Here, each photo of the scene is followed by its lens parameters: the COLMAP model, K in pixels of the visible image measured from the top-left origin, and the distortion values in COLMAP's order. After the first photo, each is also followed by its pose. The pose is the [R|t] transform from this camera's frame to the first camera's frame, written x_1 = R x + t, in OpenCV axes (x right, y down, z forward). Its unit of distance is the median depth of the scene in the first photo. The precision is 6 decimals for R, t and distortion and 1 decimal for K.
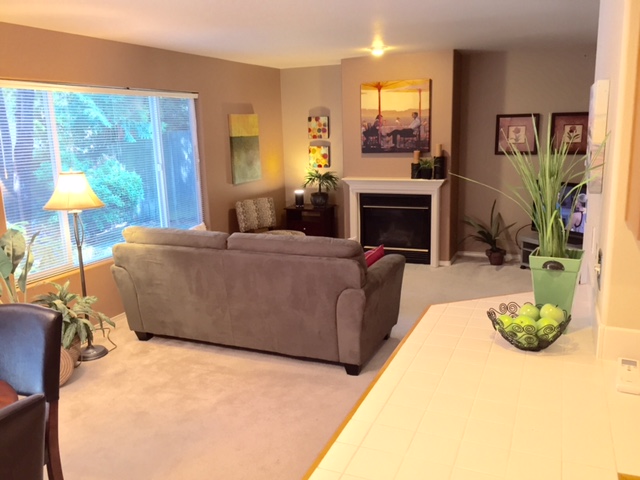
lens RADIAL K [[544.0, 0, 319.2], [0, 544.0, 240.1], [0, 0, 1]] dist [0.024676, -0.004563]
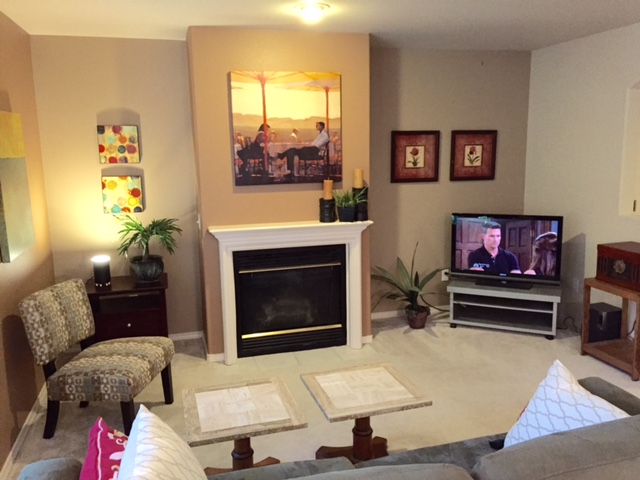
lens RADIAL K [[544.0, 0, 320.2], [0, 544.0, 239.4], [0, 0, 1]] dist [0.024676, -0.004563]
pose [[0.770707, -0.092726, 0.630407, -0.242428], [0.124880, 0.992149, -0.006738, -0.087033], [-0.624833, 0.083918, 0.776236, 0.487816]]
